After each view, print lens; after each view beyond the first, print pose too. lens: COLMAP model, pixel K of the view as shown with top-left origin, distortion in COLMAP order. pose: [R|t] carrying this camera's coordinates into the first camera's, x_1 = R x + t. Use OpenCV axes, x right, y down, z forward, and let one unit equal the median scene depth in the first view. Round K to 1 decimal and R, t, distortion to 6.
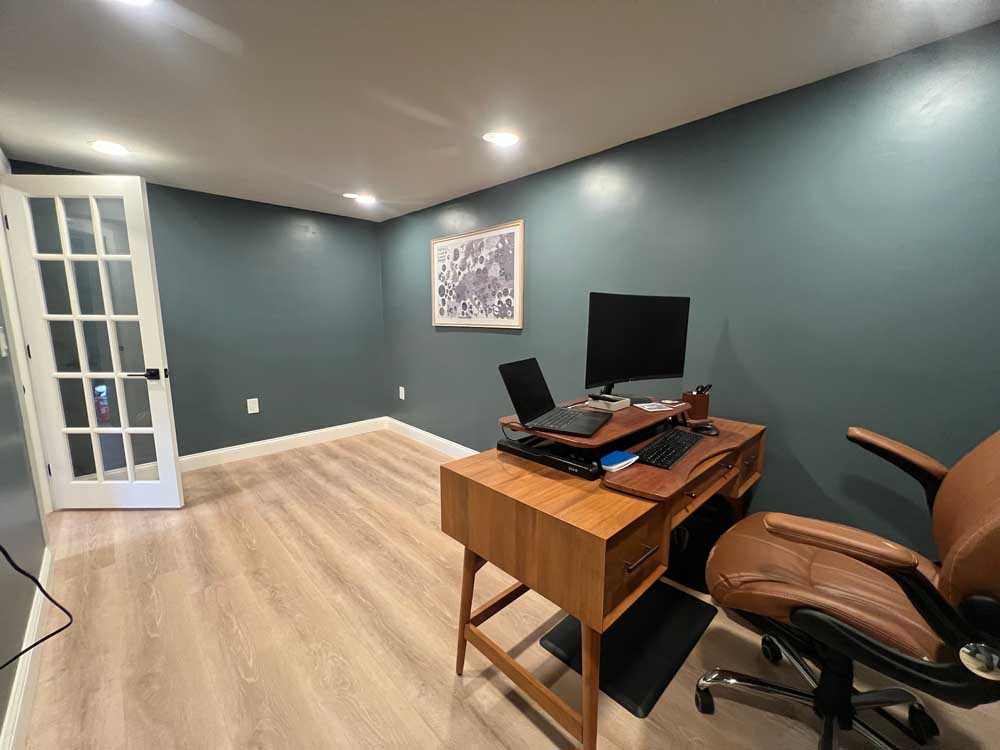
lens RADIAL K [[399.3, 0, 497.0], [0, 399.3, 377.1], [0, 0, 1]] dist [-0.001800, 0.000557]
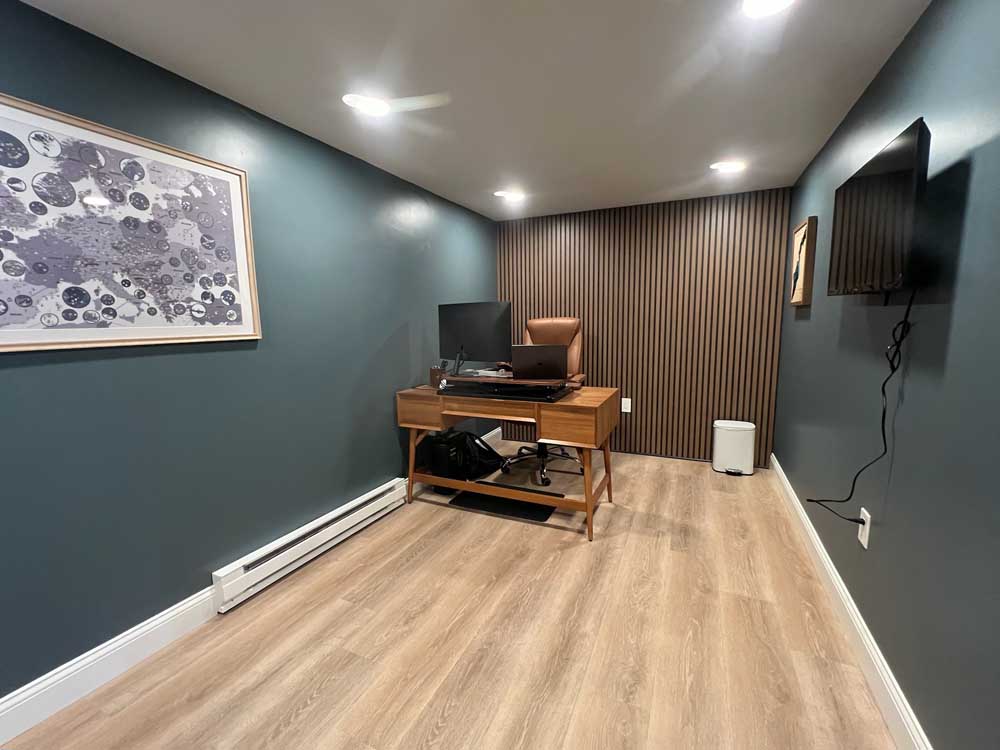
lens RADIAL K [[407.5, 0, 508.7], [0, 407.5, 375.8], [0, 0, 1]] dist [0.000672, 0.000125]
pose [[-0.352068, -0.128844, 0.927064, -0.675549], [0.155133, 0.968747, 0.193551, -0.122990], [-0.923029, 0.211961, -0.321077, 0.813994]]
